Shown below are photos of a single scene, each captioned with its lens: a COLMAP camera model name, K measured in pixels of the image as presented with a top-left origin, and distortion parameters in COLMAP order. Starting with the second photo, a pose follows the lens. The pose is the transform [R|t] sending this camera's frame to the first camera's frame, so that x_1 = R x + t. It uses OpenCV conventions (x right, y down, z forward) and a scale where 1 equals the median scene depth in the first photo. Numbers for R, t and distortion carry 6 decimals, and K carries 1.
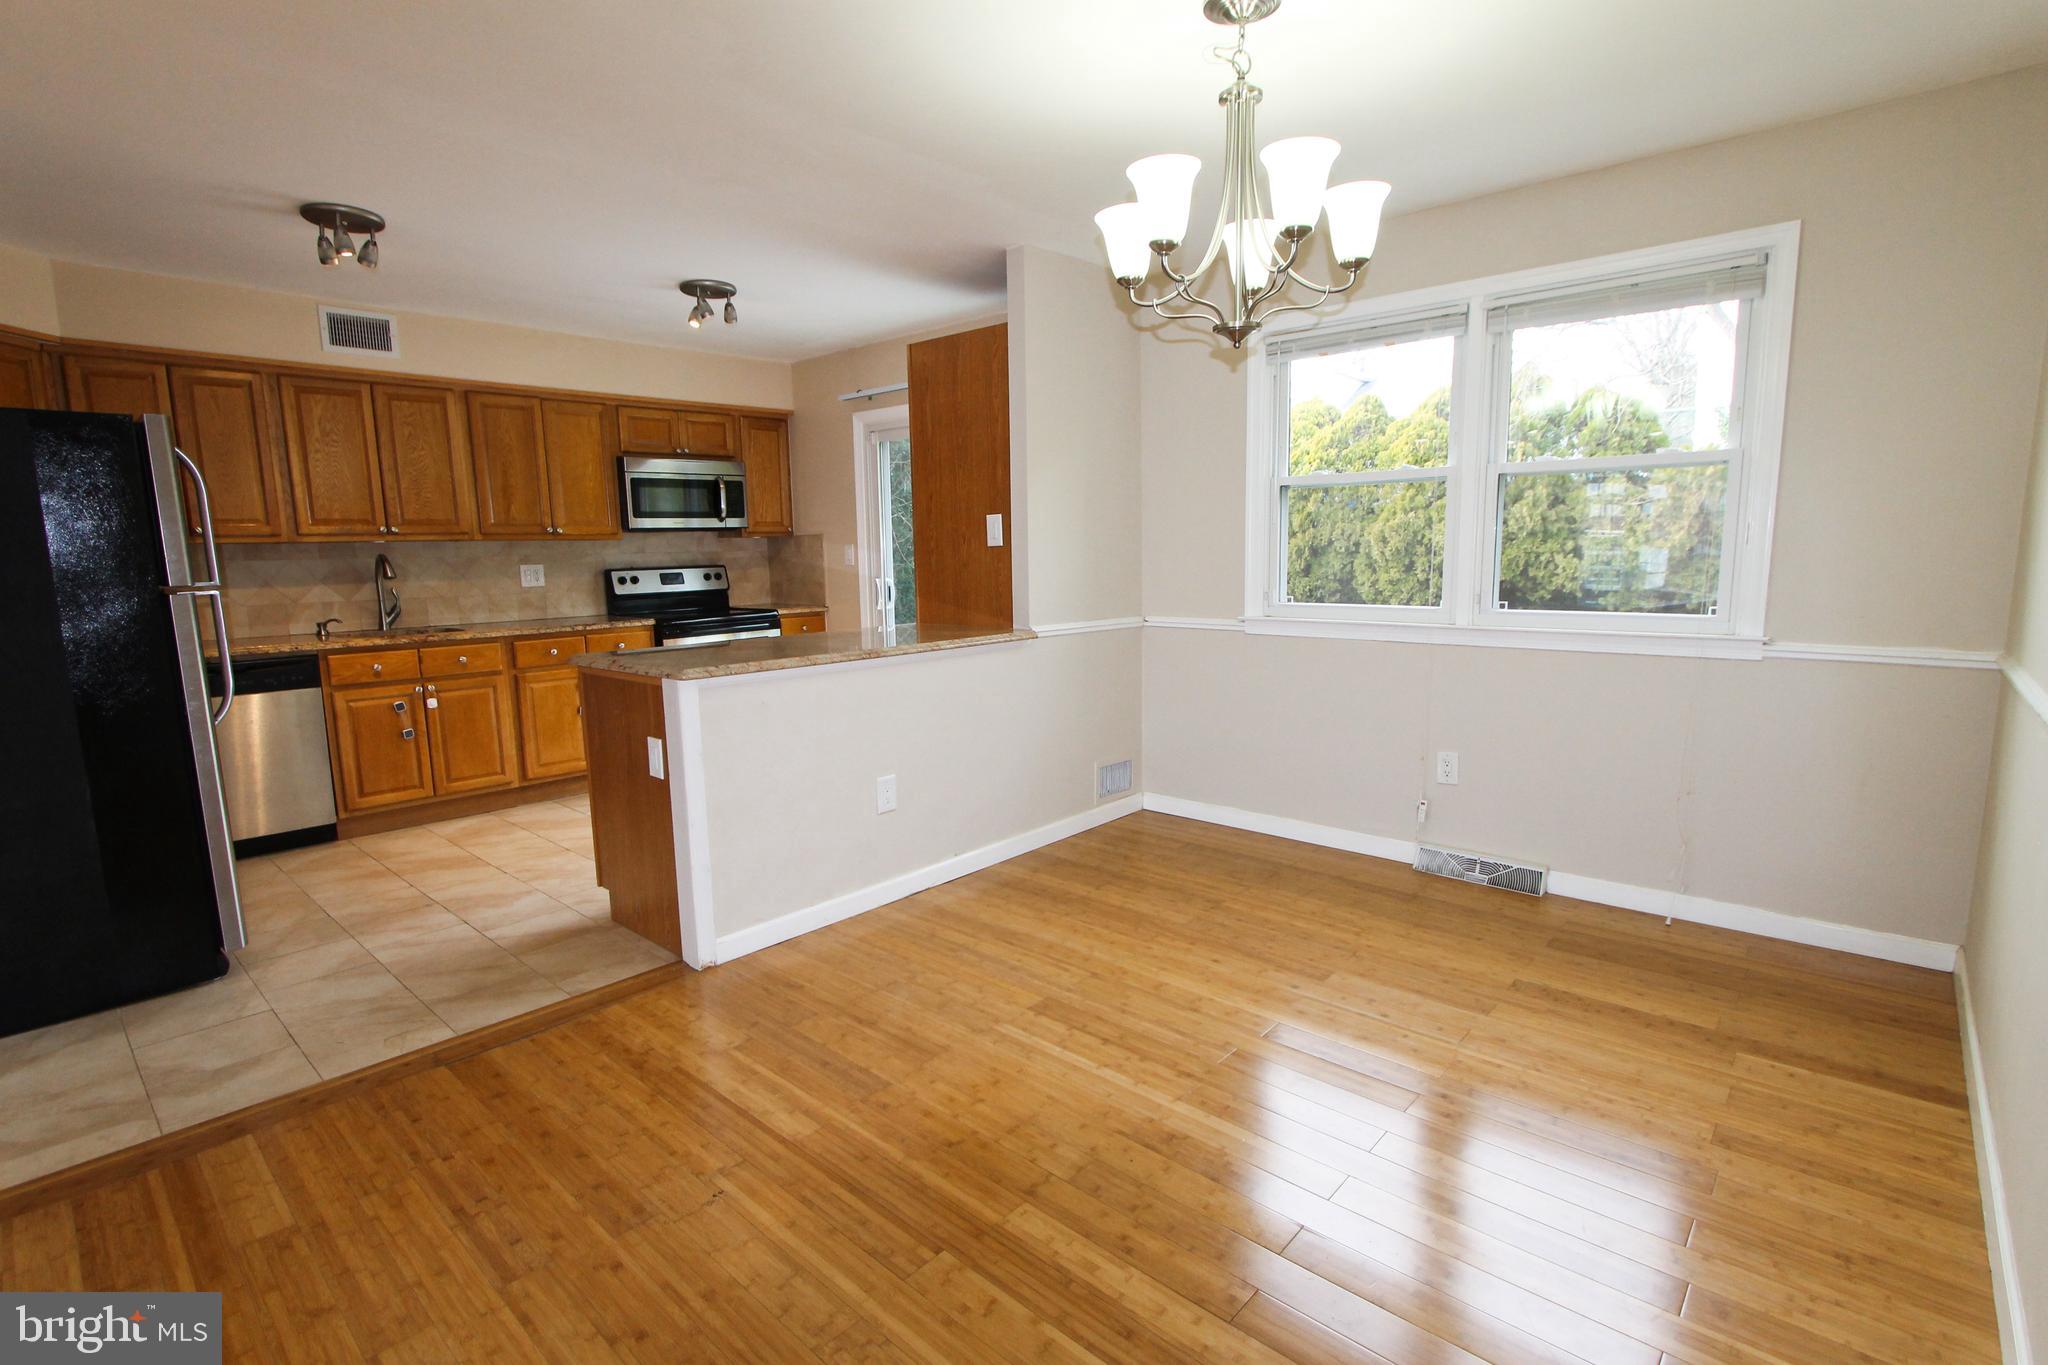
lens RADIAL K [[953.2, 0, 1035.2], [0, 953.2, 688.6], [0, 0, 1]] dist [-0.016169, 0.000584]
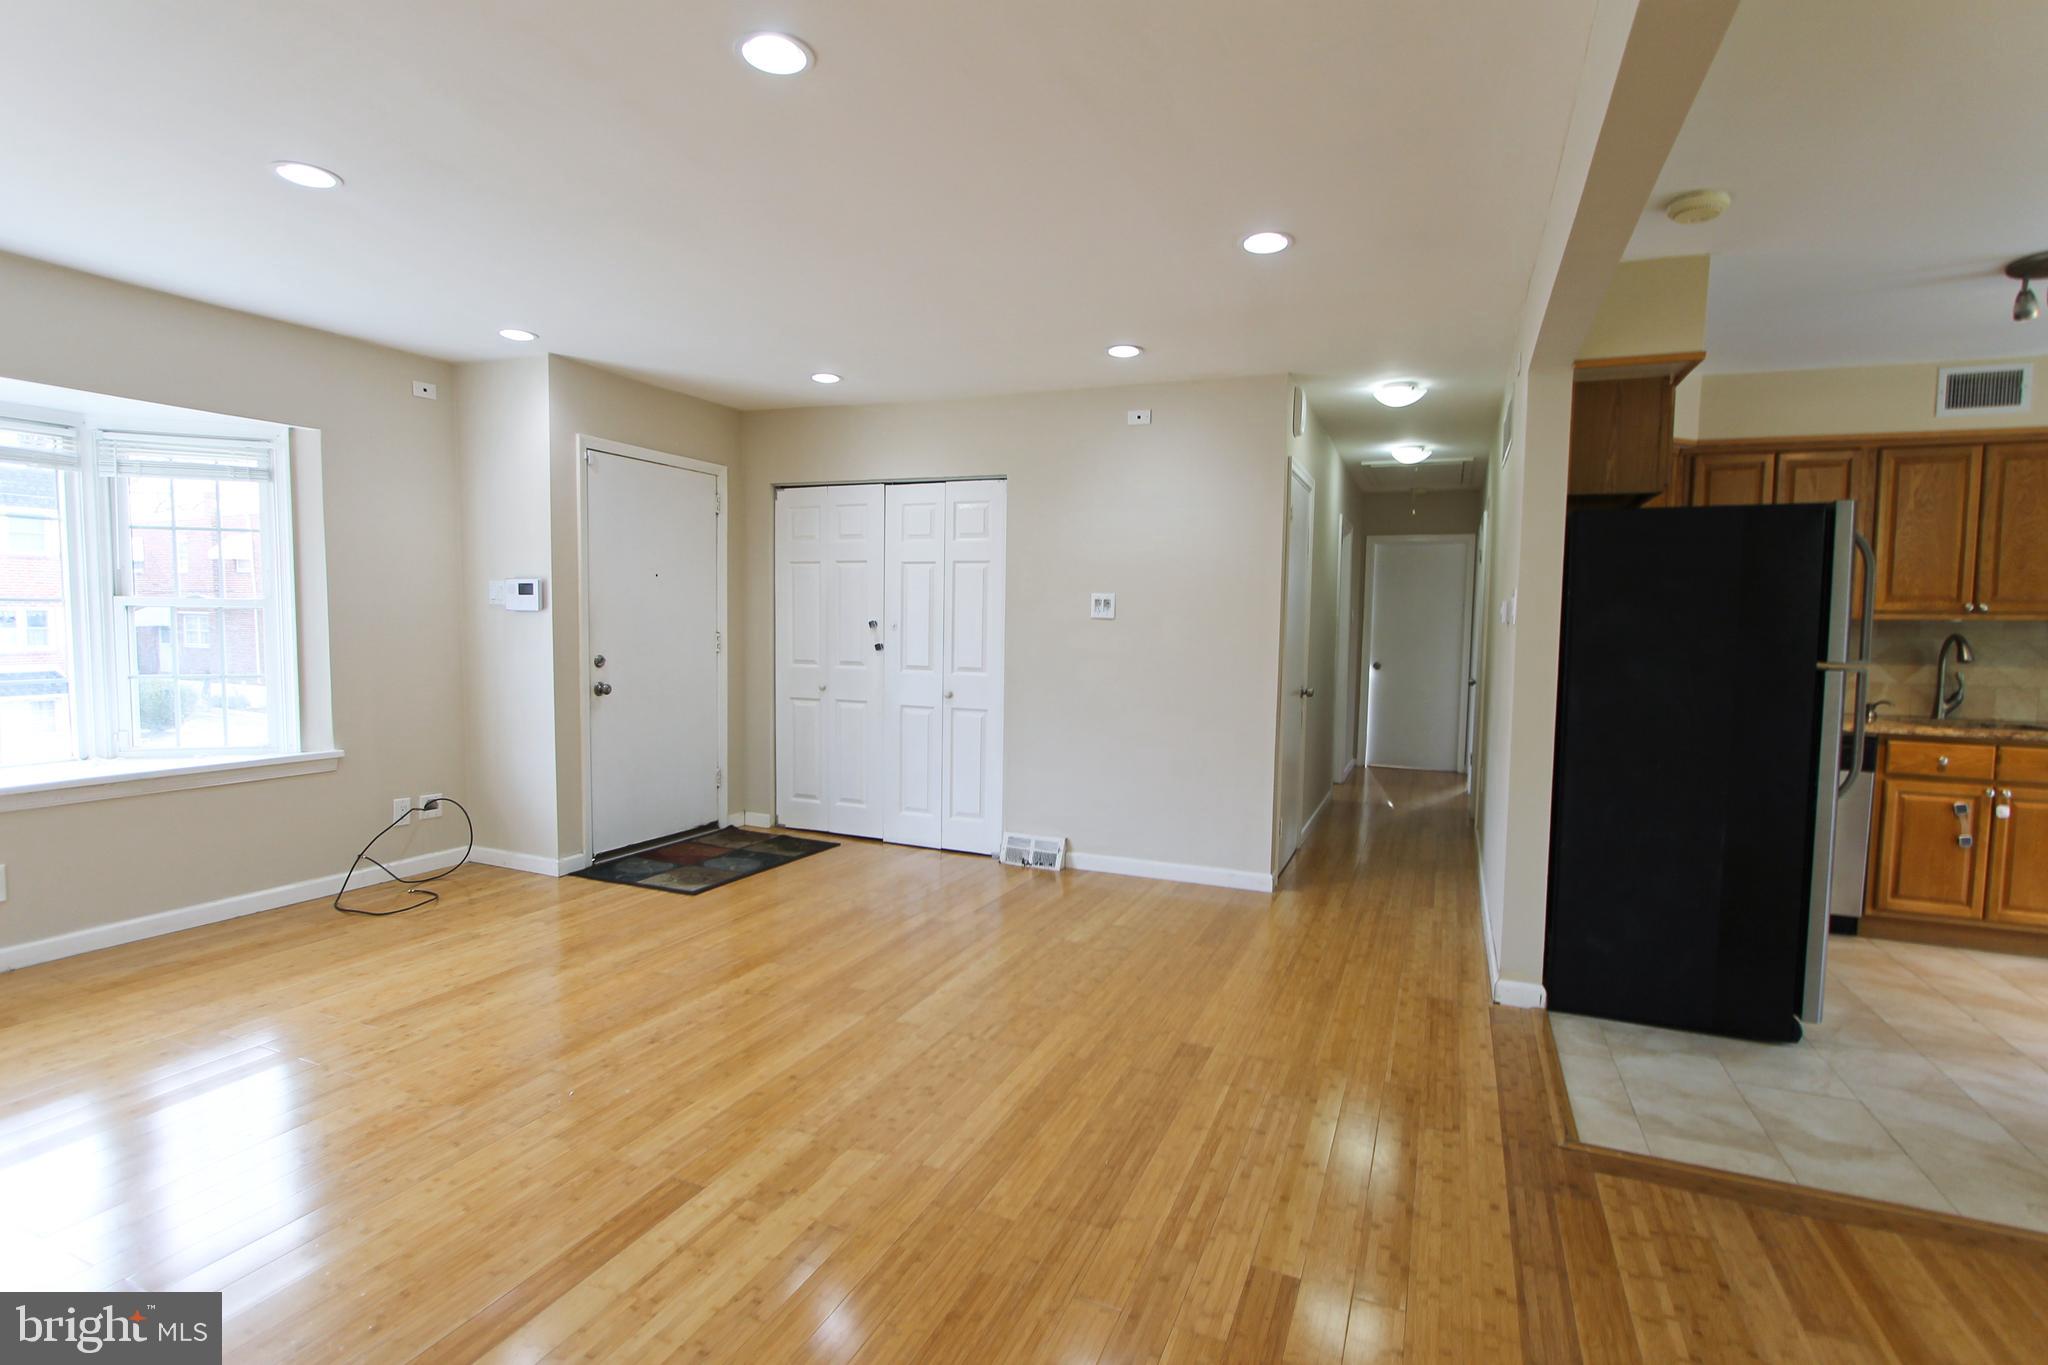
lens RADIAL K [[988.9, 0, 1031.2], [0, 988.9, 687.9], [0, 0, 1]] dist [-0.014750, 0.001311]
pose [[0.321923, 0.085804, -0.942870, -0.107342], [-0.157681, 0.986835, 0.035968, 0.012046], [0.933543, 0.137094, 0.331214, -0.113478]]
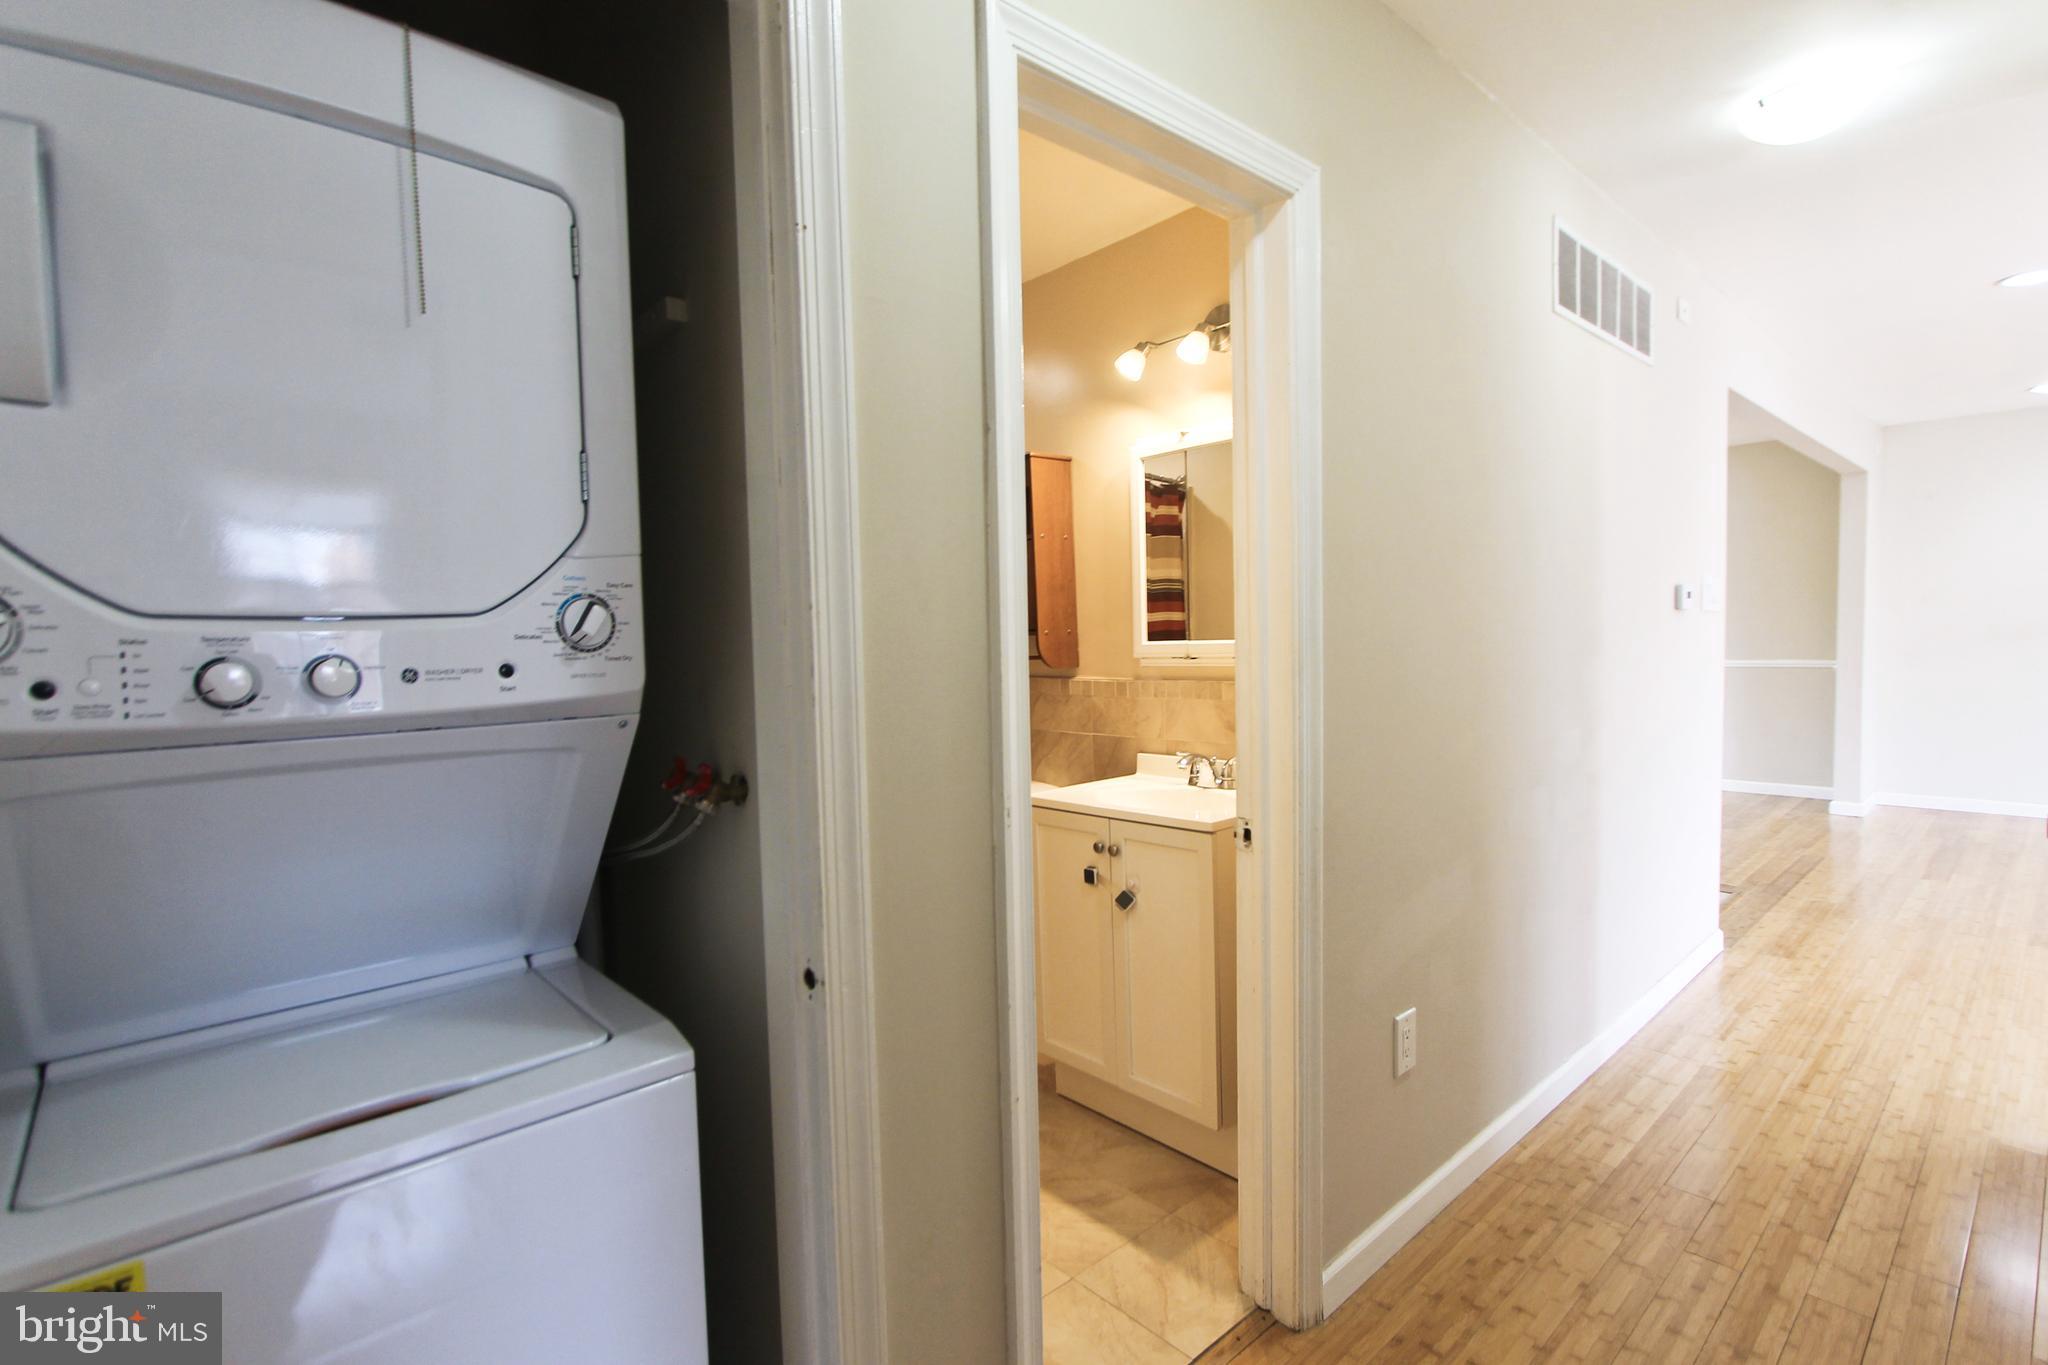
lens RADIAL K [[954.8, 0, 1031.2], [0, 954.8, 686.0], [0, 0, 1]] dist [-0.018921, 0.003181]
pose [[0.114839, -0.034208, 0.992795, -1.555128], [0.168539, 0.985589, 0.014464, -0.112092], [-0.978982, 0.165663, 0.118950, 0.952973]]
